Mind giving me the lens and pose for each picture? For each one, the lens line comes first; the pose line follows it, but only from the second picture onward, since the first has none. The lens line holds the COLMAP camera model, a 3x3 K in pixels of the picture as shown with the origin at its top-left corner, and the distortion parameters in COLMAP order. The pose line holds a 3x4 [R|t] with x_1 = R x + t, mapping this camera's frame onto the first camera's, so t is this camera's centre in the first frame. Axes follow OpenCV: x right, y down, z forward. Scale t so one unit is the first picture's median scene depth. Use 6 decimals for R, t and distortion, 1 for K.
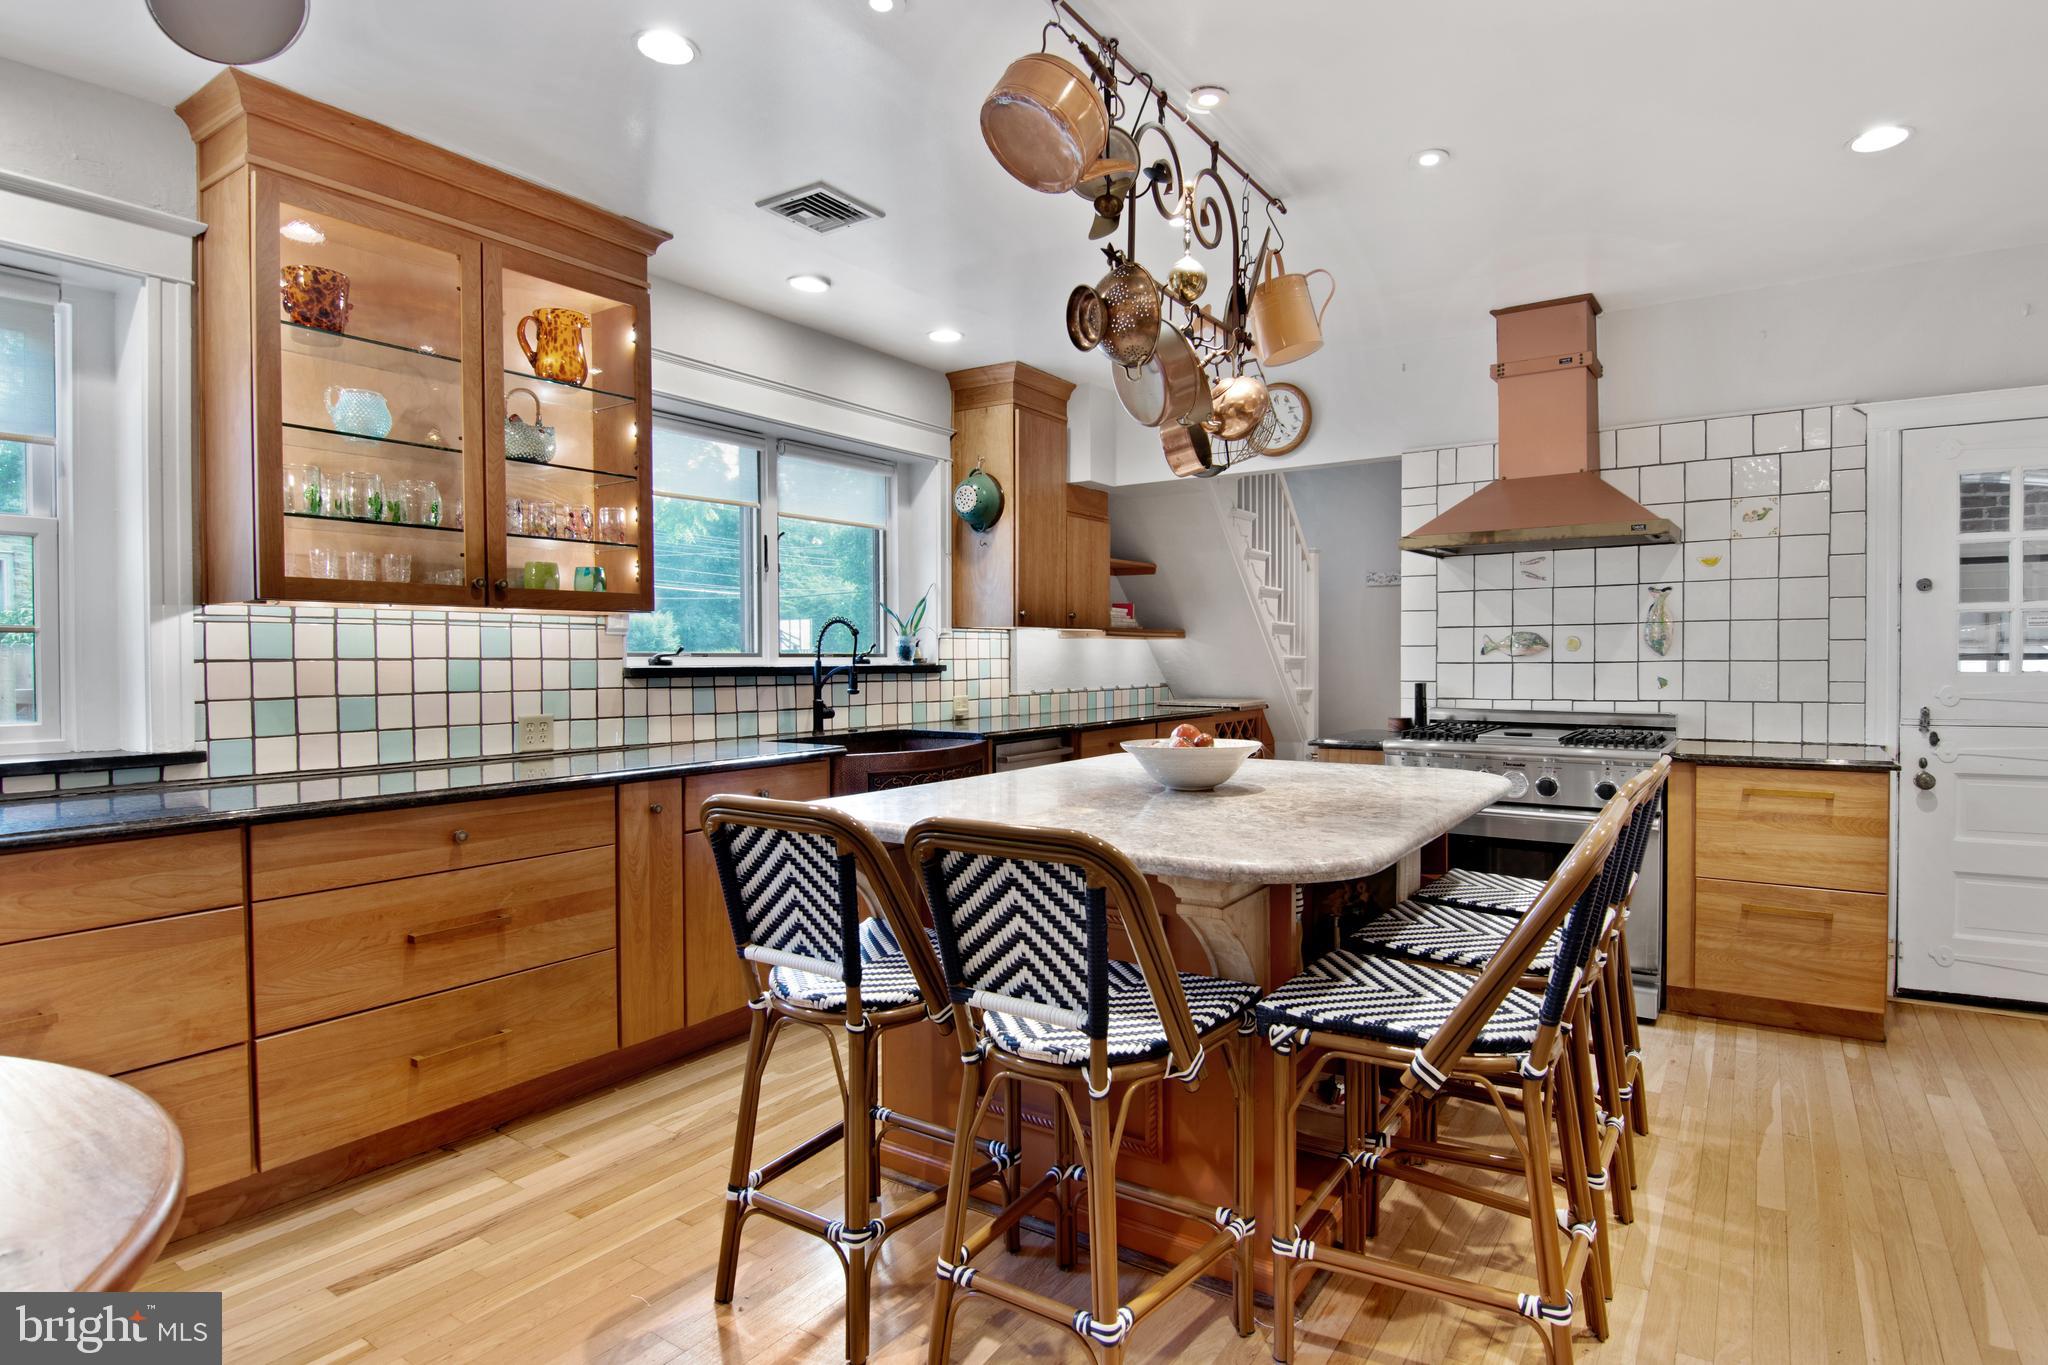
lens RADIAL K [[1155.4, 0, 1017.4], [0, 1155.4, 674.2], [0, 0, 1]] dist [0.003812, -0.000811]
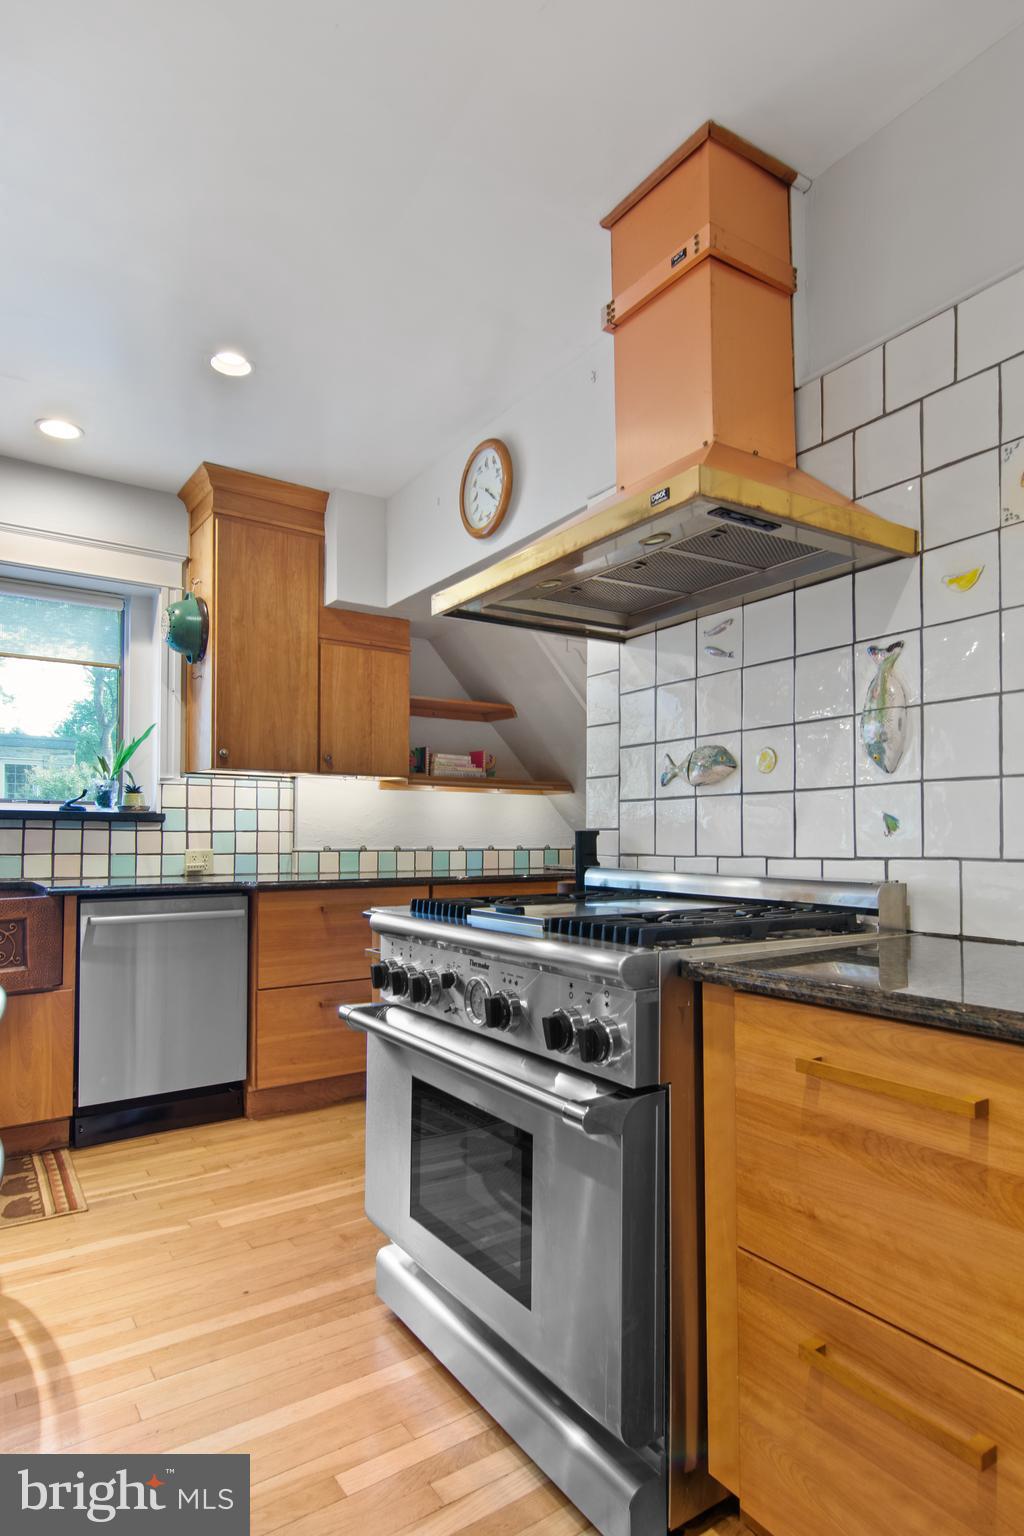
lens RADIAL K [[866.6, 0, 567.0], [0, 866.6, 824.2], [0, 0, 1]] dist [0.003812, -0.000811]
pose [[0.929126, -0.000893, -0.369762, 0.541316], [-0.011953, 0.999402, -0.032451, 0.021027], [0.369570, 0.034570, 0.928560, 0.552663]]
